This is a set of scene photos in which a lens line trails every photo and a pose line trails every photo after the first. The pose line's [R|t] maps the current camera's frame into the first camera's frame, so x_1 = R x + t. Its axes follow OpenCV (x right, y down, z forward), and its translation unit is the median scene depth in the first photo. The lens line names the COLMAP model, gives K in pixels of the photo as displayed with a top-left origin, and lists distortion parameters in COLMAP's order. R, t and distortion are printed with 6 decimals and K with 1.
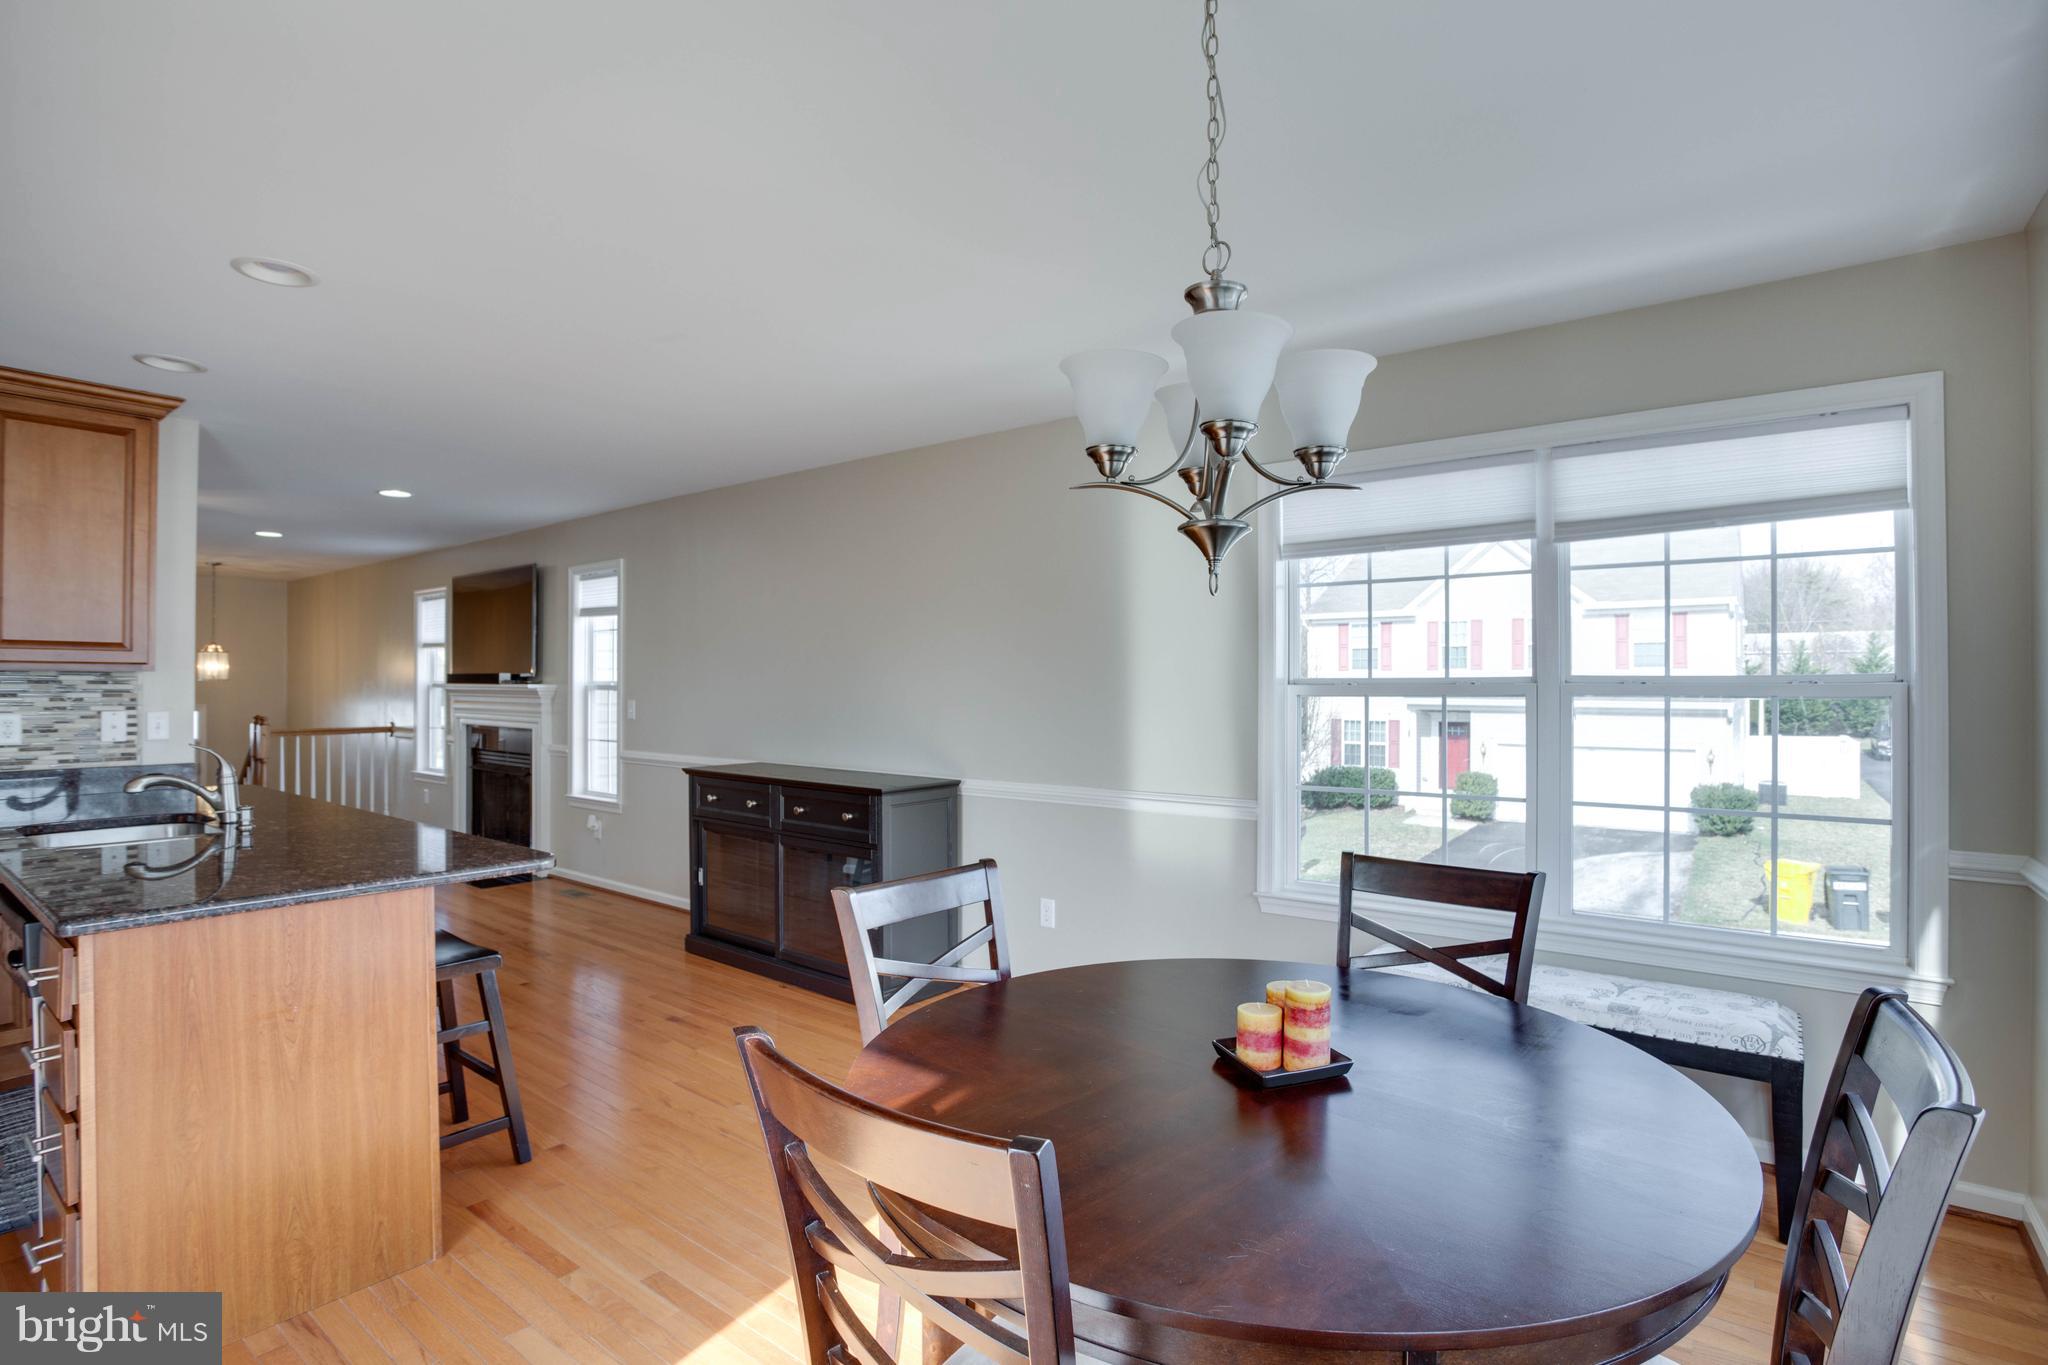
lens RADIAL K [[1003.1, 0, 1024.0], [0, 1003.1, 682.5], [0, 0, 1]] dist [-0.077190, 0.030301]
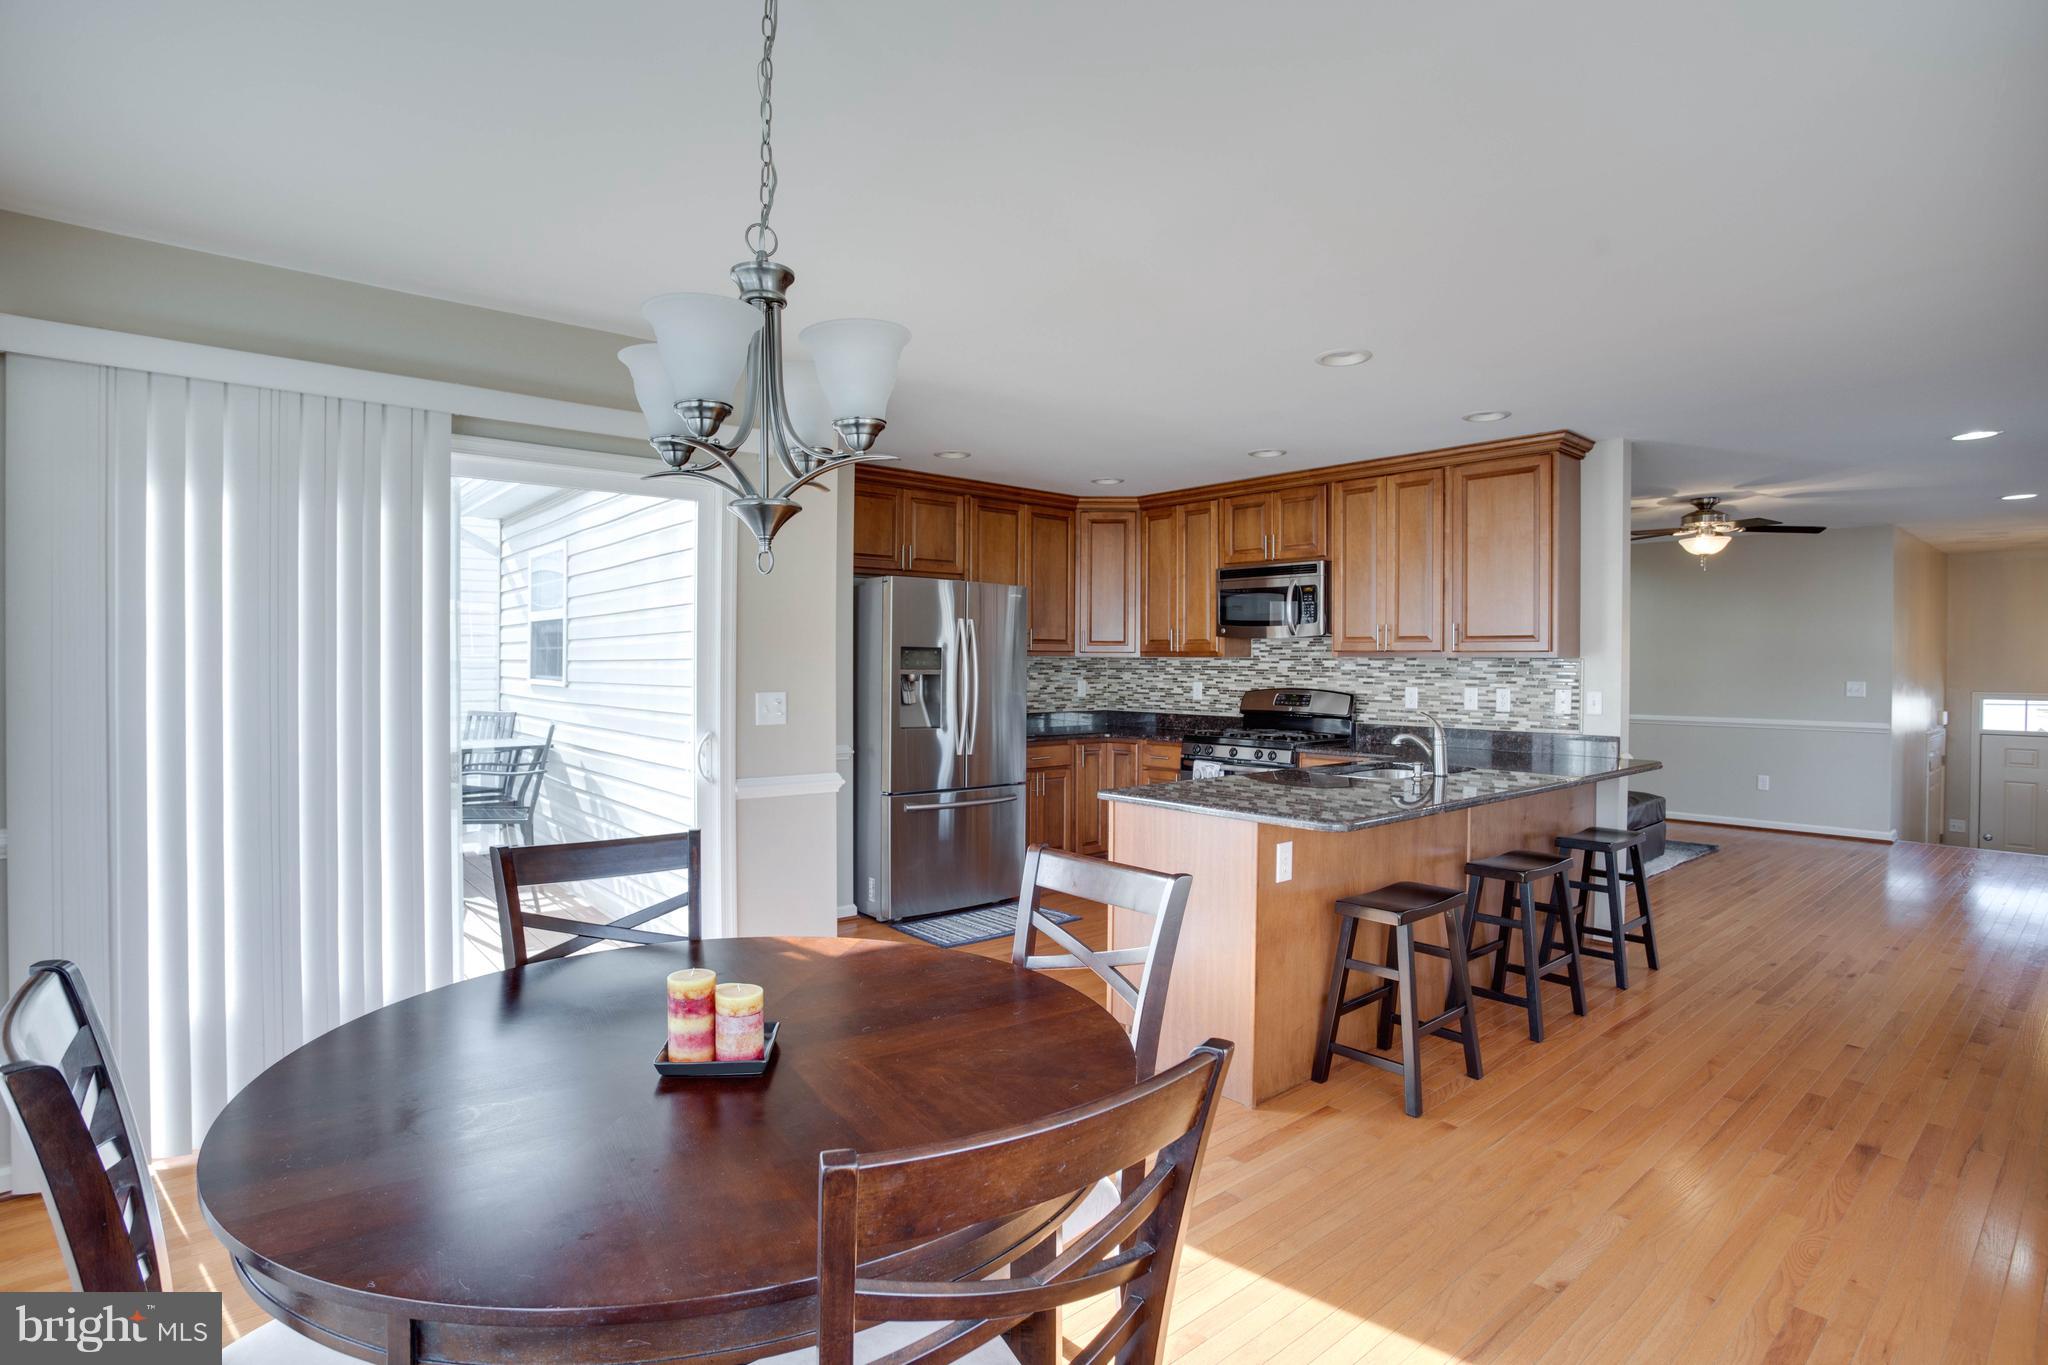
lens RADIAL K [[985.9, 0, 1007.0], [0, 985.9, 669.5], [0, 0, 1]] dist [-0.079908, 0.028803]
pose [[-0.219930, 0.001912, -0.975514, 0.427119], [-0.003231, 0.999991, 0.002688, 0.002872], [0.975510, 0.003744, -0.219922, 0.561189]]
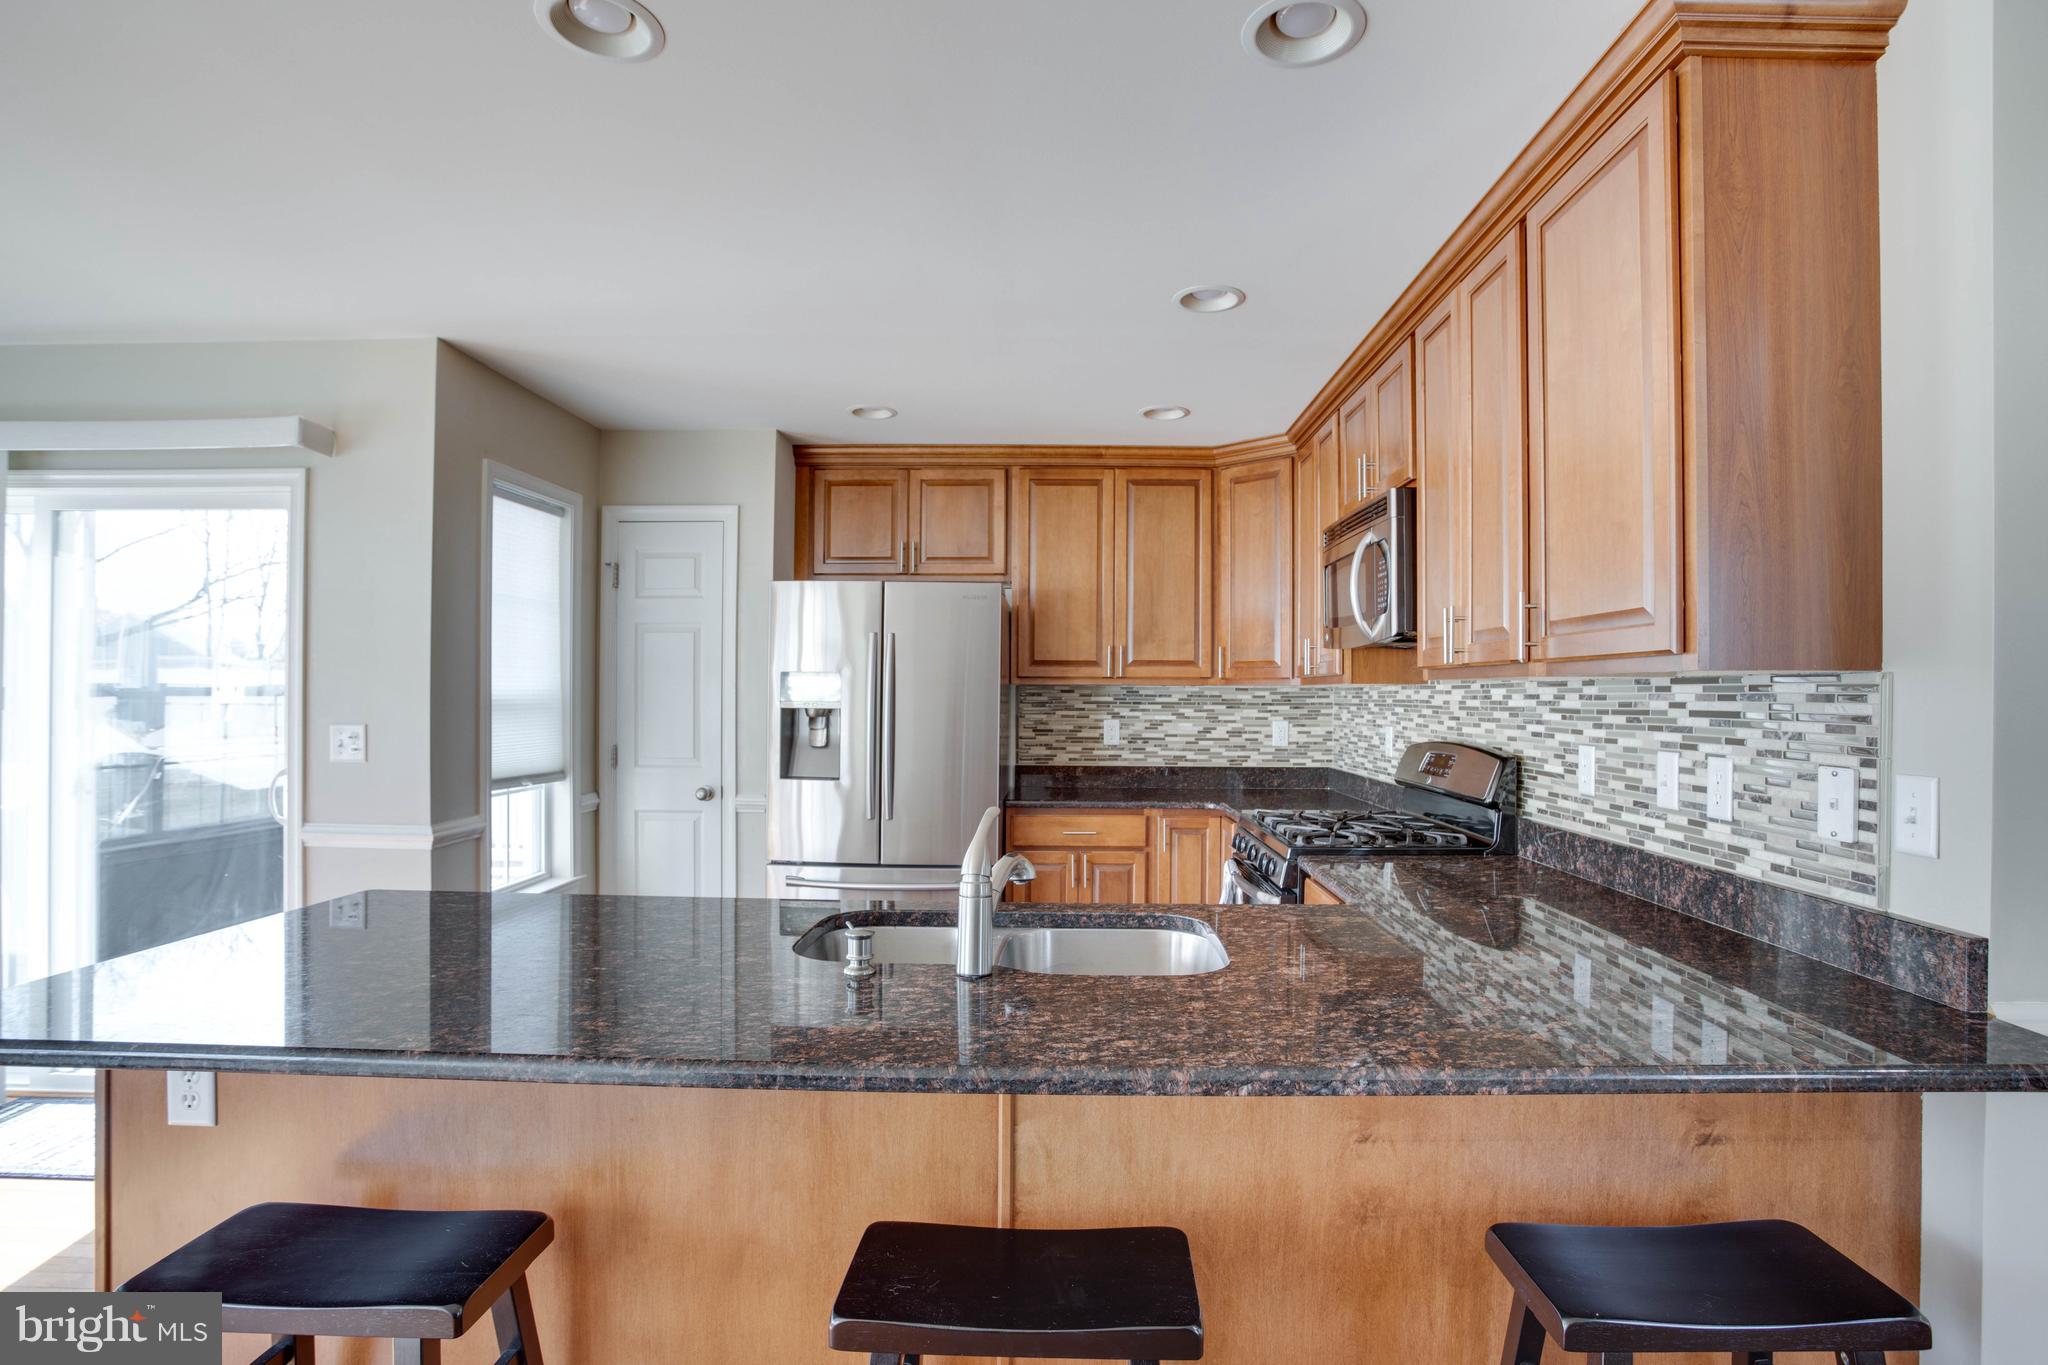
lens RADIAL K [[1003.1, 0, 1024.0], [0, 1003.1, 682.5], [0, 0, 1]] dist [-0.077190, 0.030301]
pose [[-0.808482, -0.015711, -0.588311, -0.413354], [-0.006897, 0.999828, -0.017223, 0.002780], [0.588481, -0.009867, -0.808451, 1.116046]]
